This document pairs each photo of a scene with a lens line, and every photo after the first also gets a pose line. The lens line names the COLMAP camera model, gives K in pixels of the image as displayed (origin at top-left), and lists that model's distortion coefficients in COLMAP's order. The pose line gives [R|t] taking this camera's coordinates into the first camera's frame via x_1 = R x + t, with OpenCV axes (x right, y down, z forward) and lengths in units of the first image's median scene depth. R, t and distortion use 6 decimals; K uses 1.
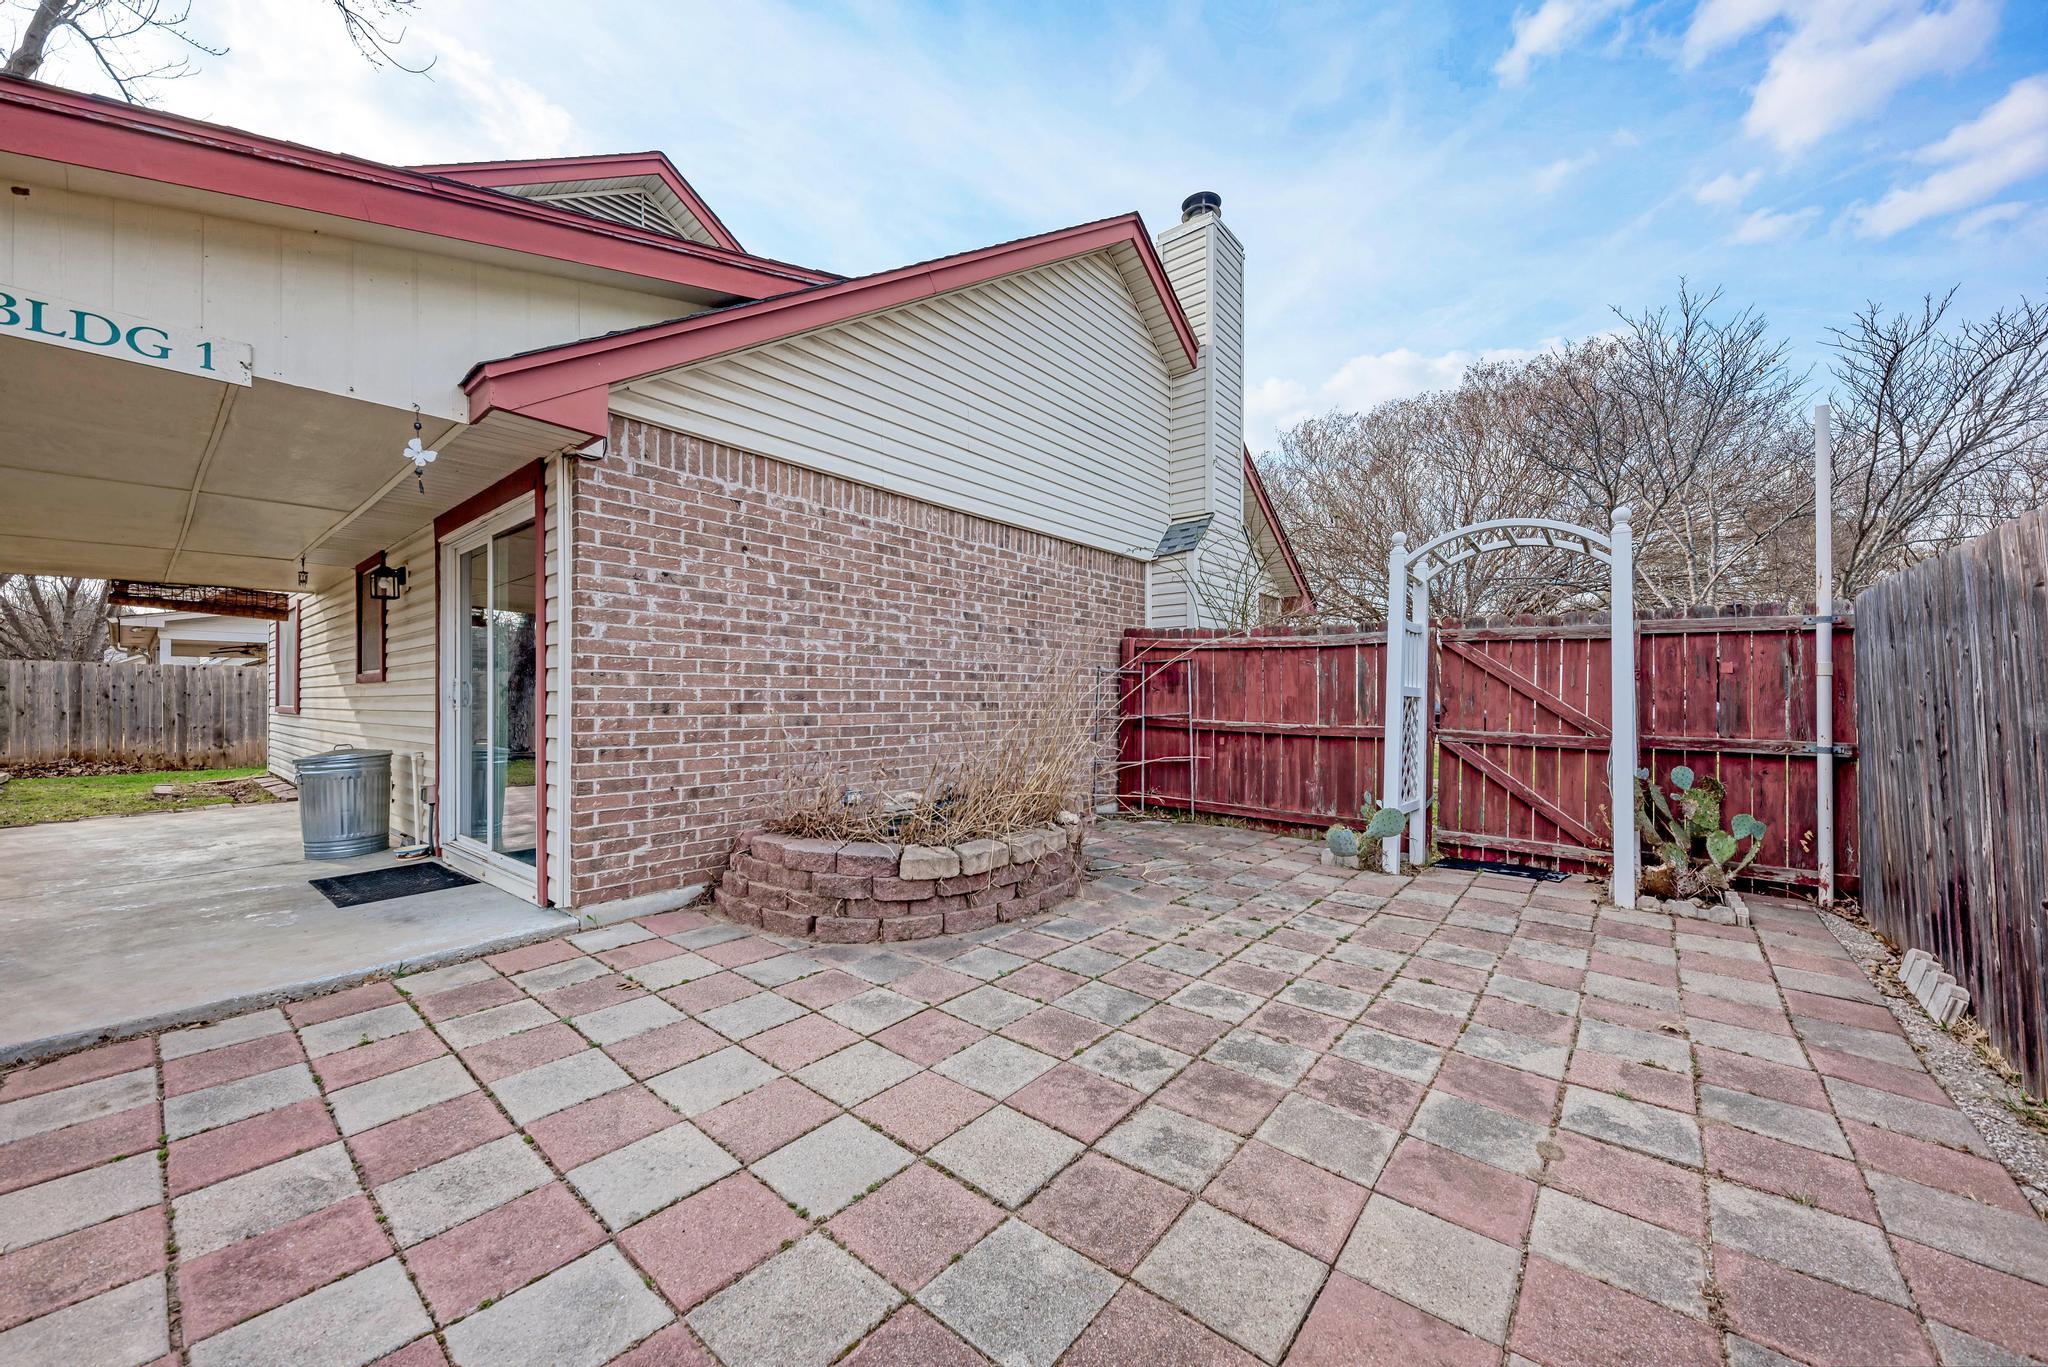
lens RADIAL K [[749.0, 0, 1018.9], [0, 749.0, 679.3], [0, 0, 1]] dist [-0.001613, -0.001007]
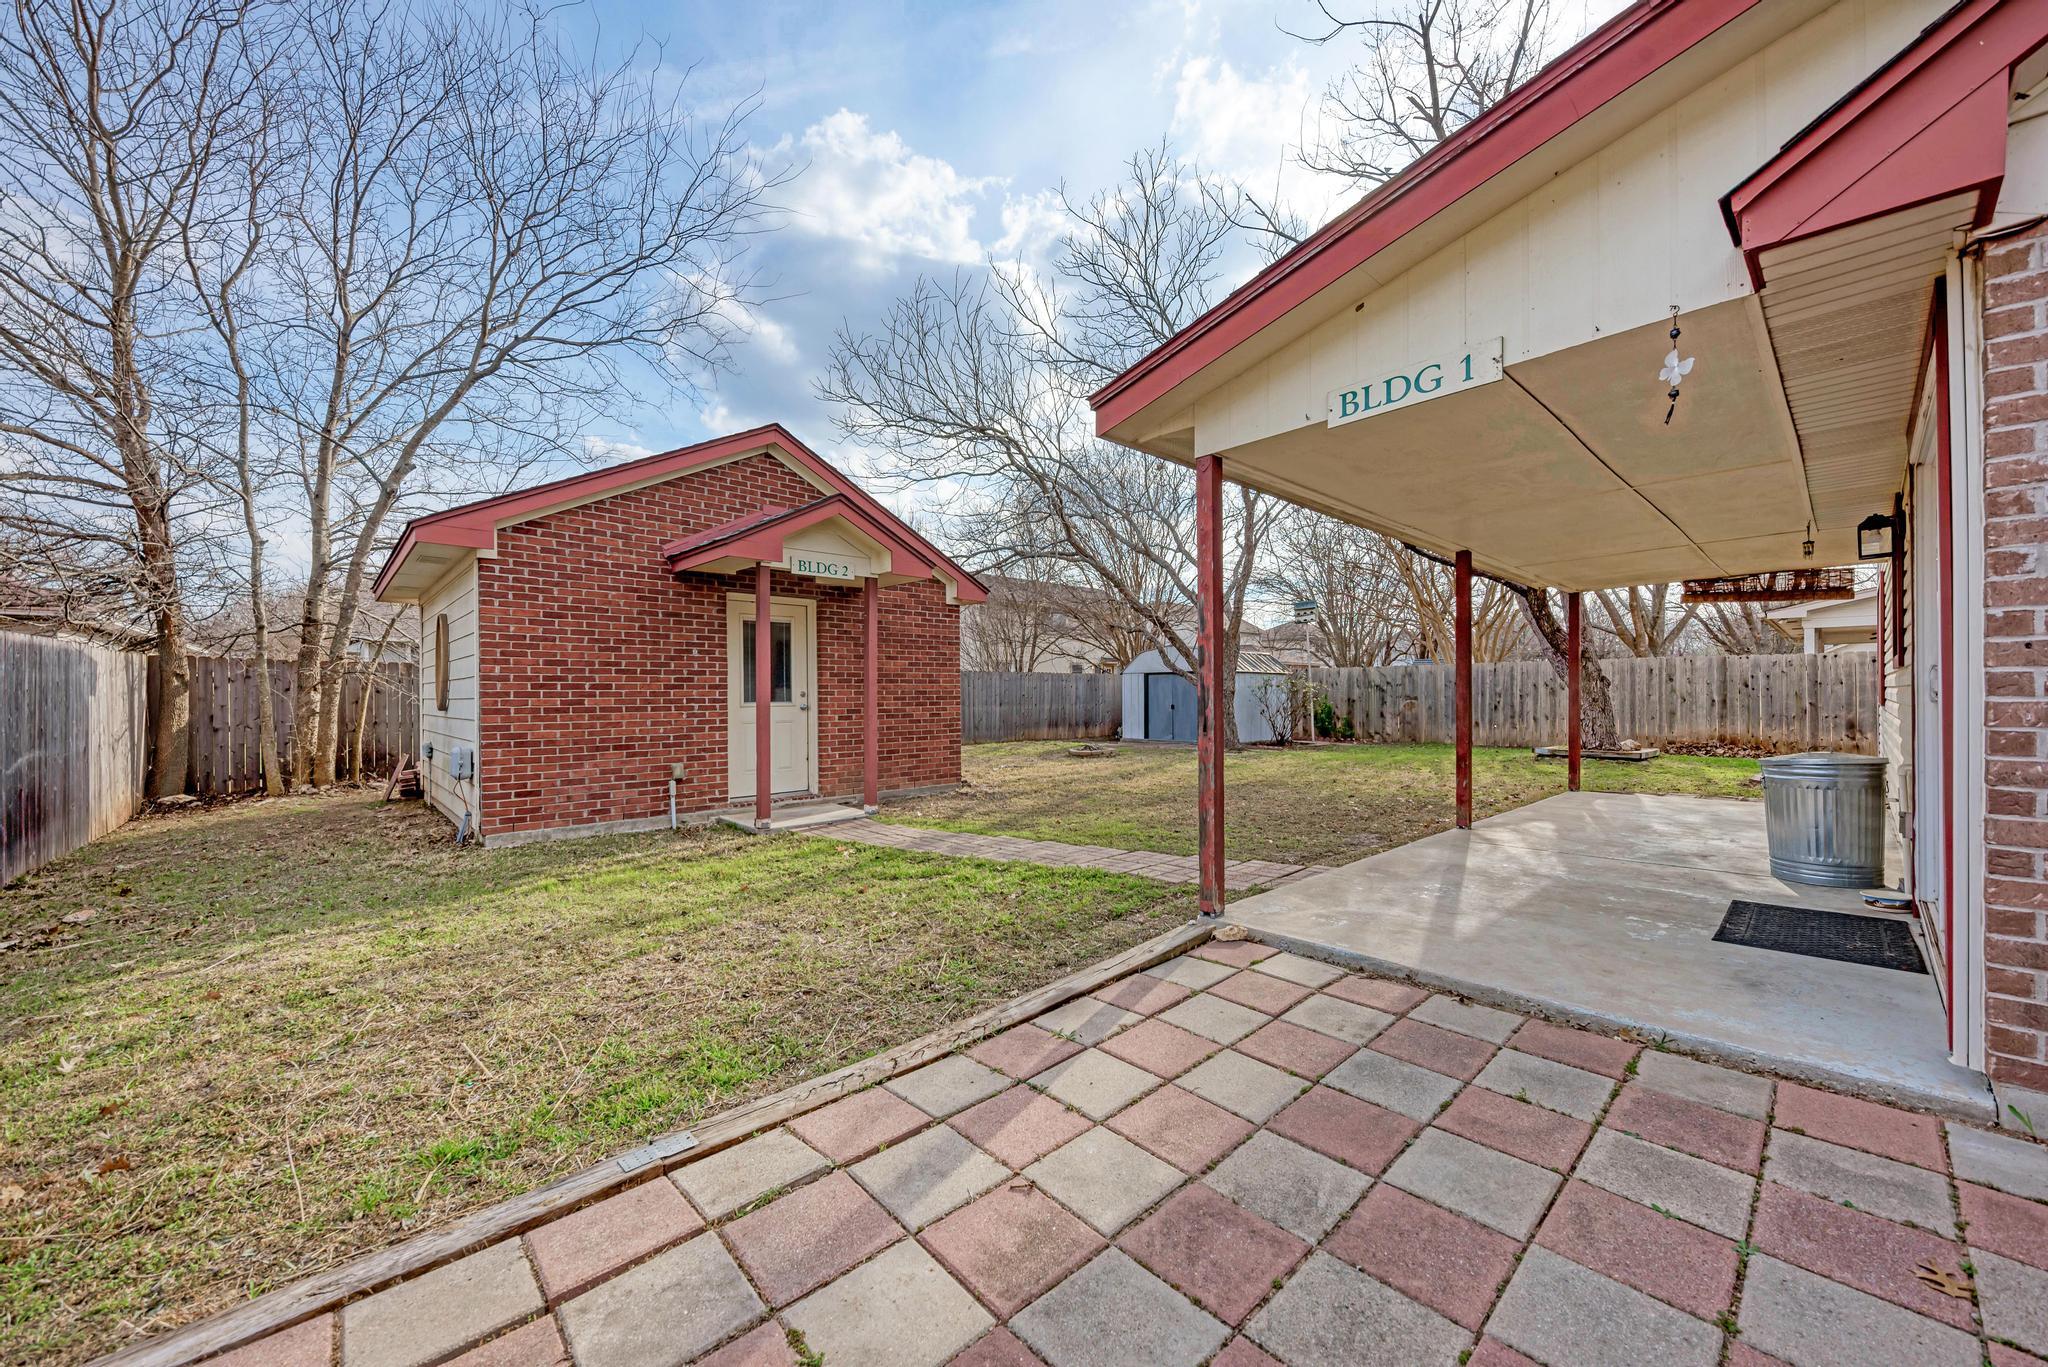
lens RADIAL K [[749.0, 0, 1019.2], [0, 749.0, 691.9], [0, 0, 1]] dist [-0.001613, -0.001007]
pose [[-0.135958, 0.001563, -0.990713, 0.036384], [0.031910, 0.999487, -0.002803, 0.004838], [0.990201, -0.031995, -0.135938, 0.425995]]
